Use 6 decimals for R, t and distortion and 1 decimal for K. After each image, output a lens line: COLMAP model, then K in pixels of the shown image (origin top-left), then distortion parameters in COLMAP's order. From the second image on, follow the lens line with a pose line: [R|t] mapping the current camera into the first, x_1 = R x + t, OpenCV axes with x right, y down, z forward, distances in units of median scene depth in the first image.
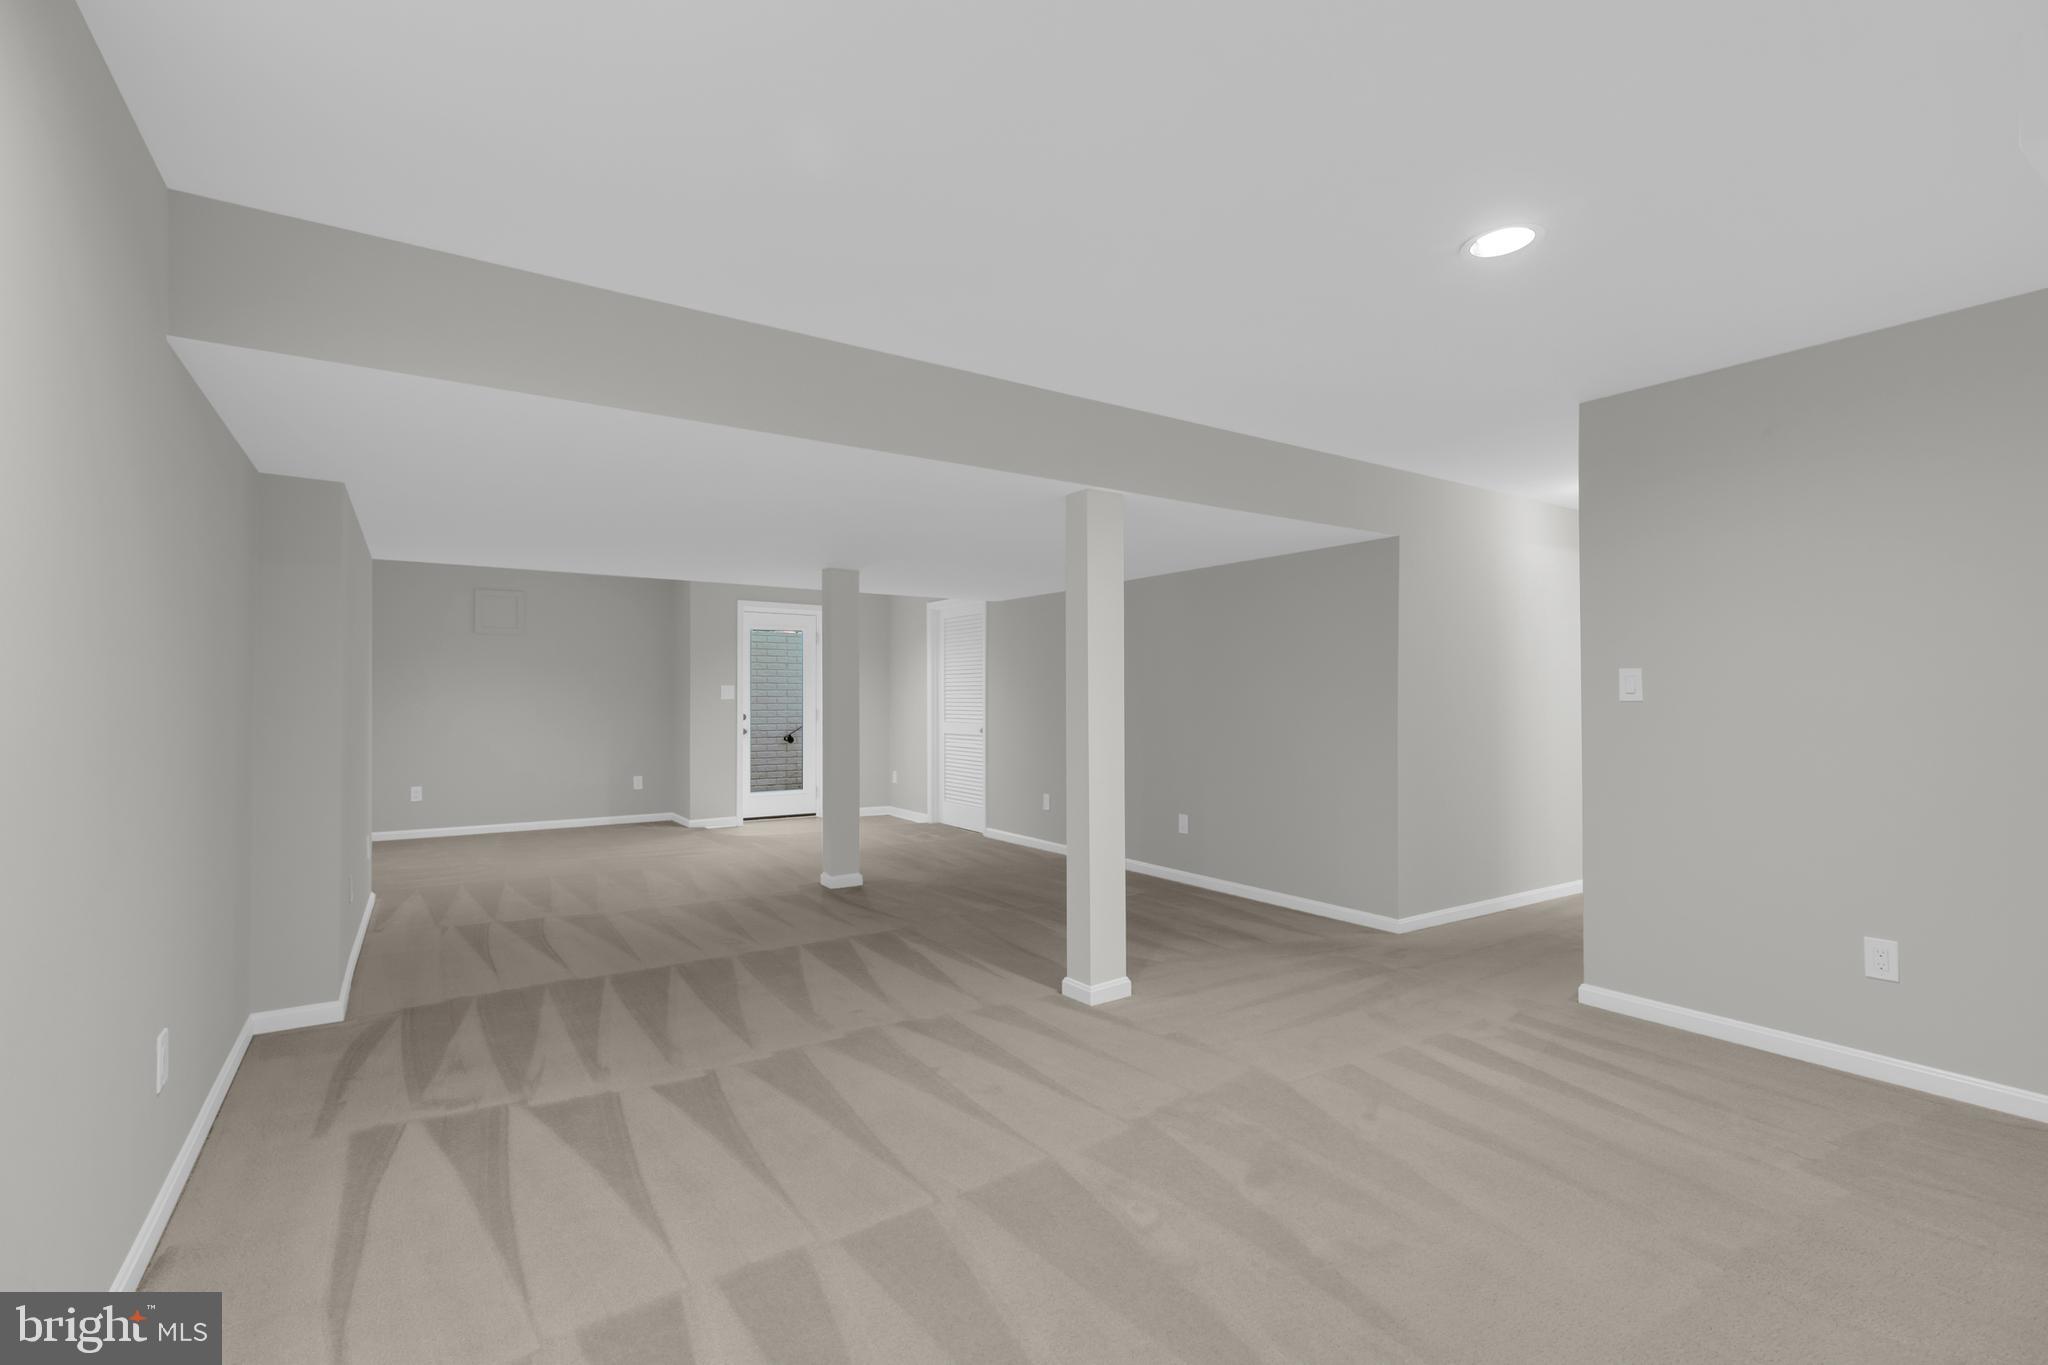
lens RADIAL K [[916.9, 0, 1020.9], [0, 916.9, 691.8], [0, 0, 1]] dist [-0.000330, -0.000074]
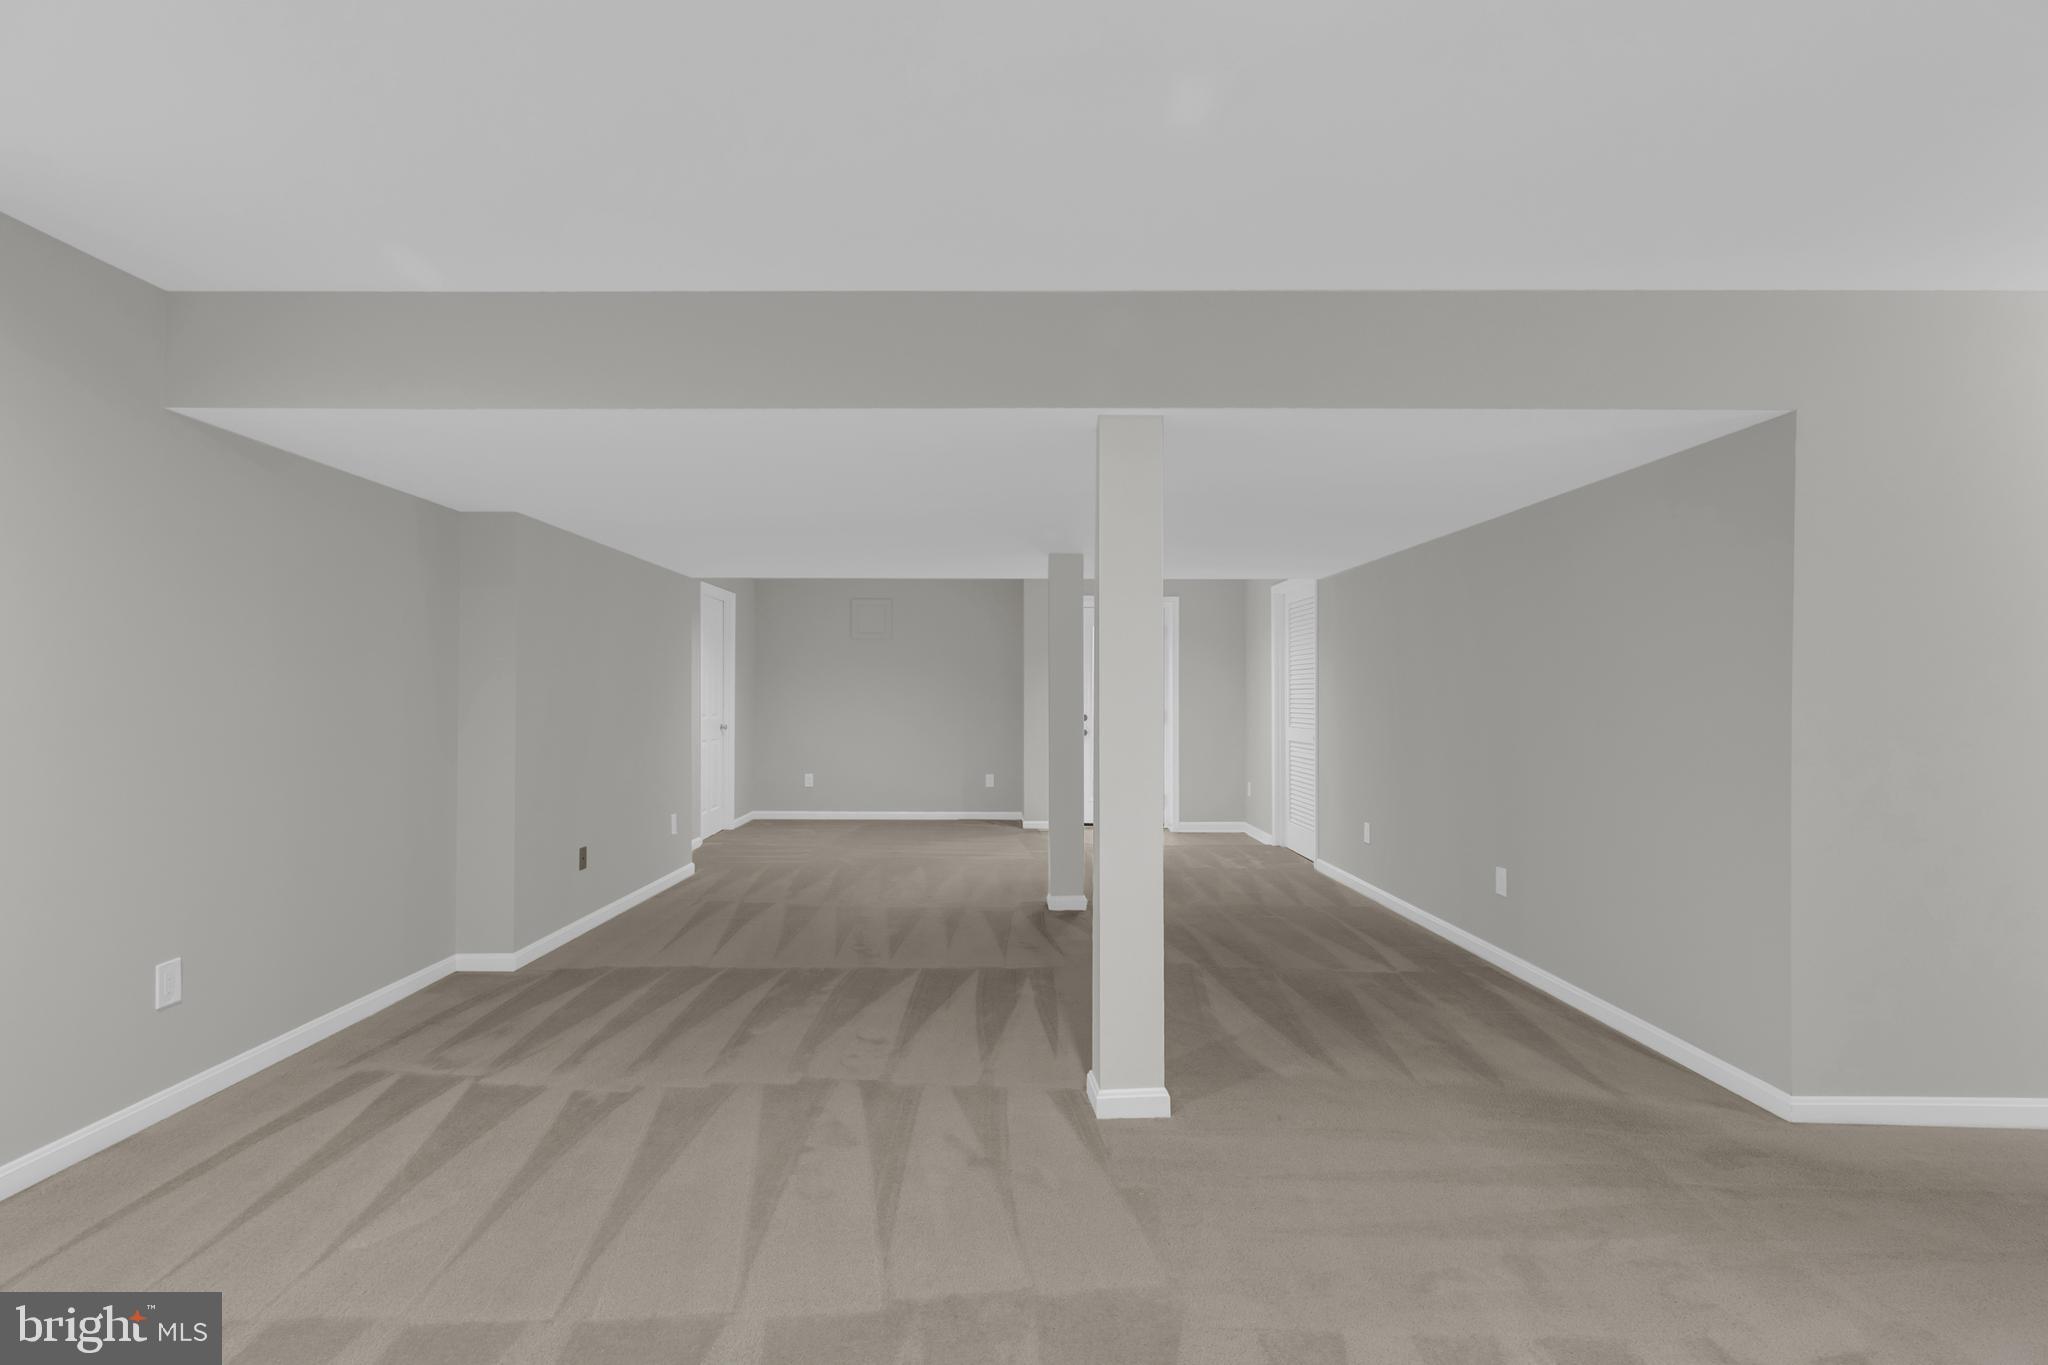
lens RADIAL K [[946.0, 0, 1004.6], [0, 946.0, 690.4], [0, 0, 1]] dist [0.002951, 0.000120]
pose [[0.830356, -0.001713, -0.557231, 0.422768], [0.000813, 0.999998, -0.001864, 0.002132], [0.557233, 0.001095, 0.830355, 0.317740]]
